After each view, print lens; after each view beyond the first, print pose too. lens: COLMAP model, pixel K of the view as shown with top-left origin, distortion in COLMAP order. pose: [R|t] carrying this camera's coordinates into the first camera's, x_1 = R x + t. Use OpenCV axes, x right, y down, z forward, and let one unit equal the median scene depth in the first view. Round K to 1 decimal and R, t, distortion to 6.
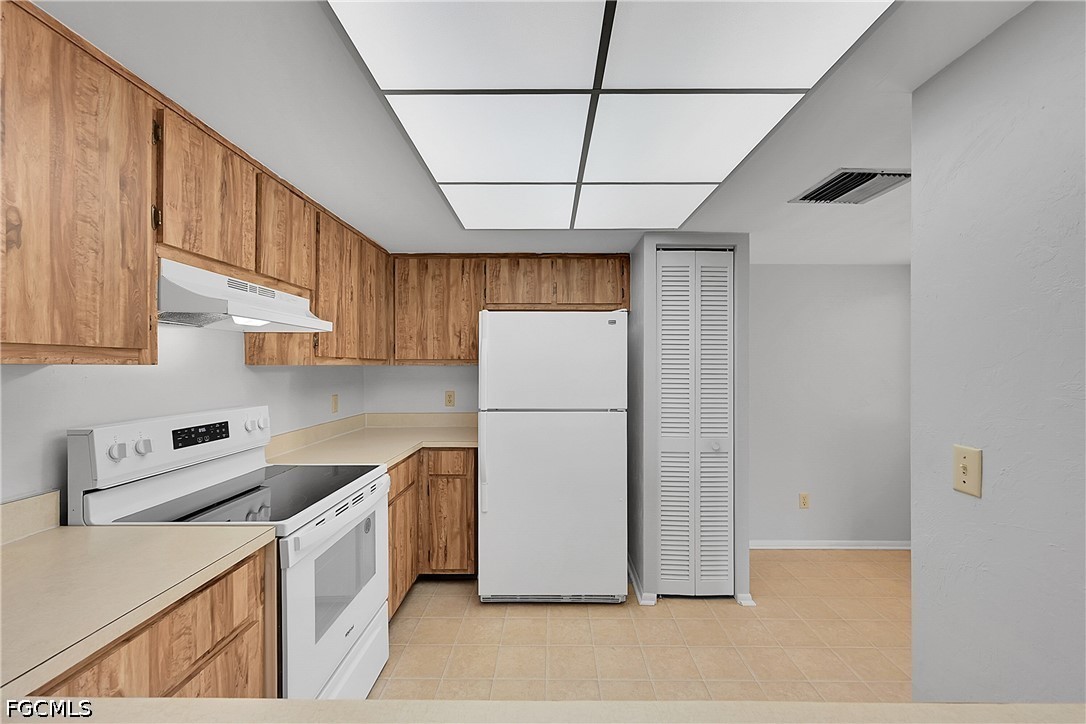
lens RADIAL K [[444.6, 0, 553.1], [0, 444.6, 365.6], [0, 0, 1]] dist [0.000050, -0.000060]
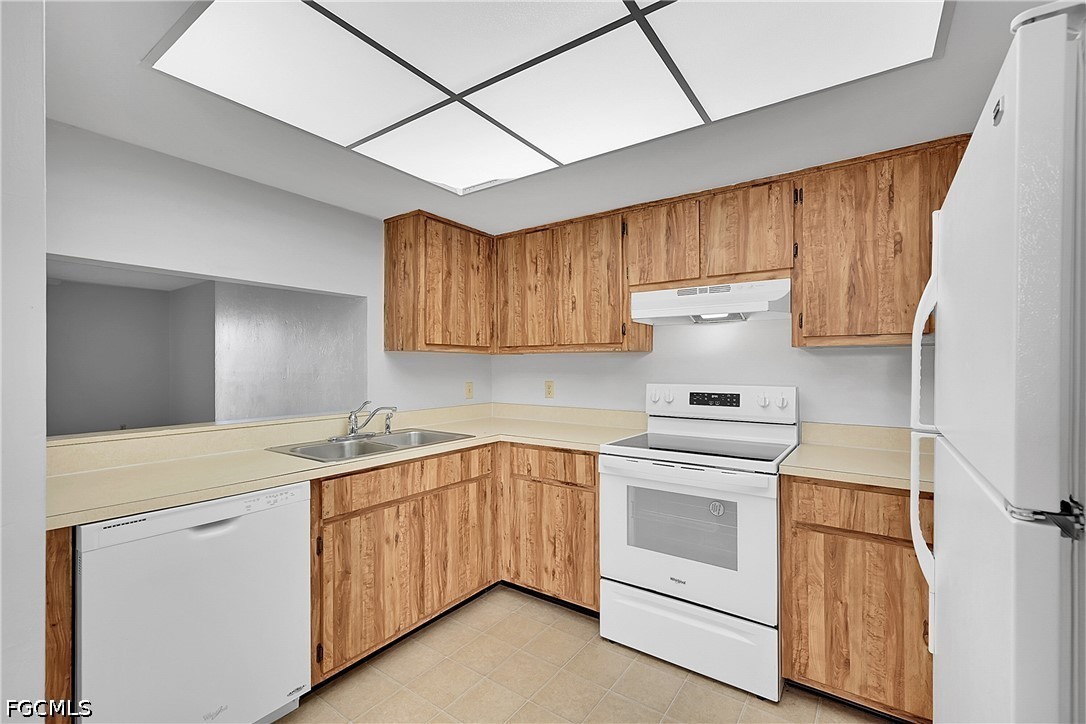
lens RADIAL K [[444.6, 0, 553.1], [0, 444.6, 365.6], [0, 0, 1]] dist [0.000050, -0.000060]
pose [[-0.577119, 0.002517, -0.816656, 0.821323], [0.001500, 0.999997, 0.002022, 0.056857], [0.816658, -0.000059, -0.577121, 1.771878]]
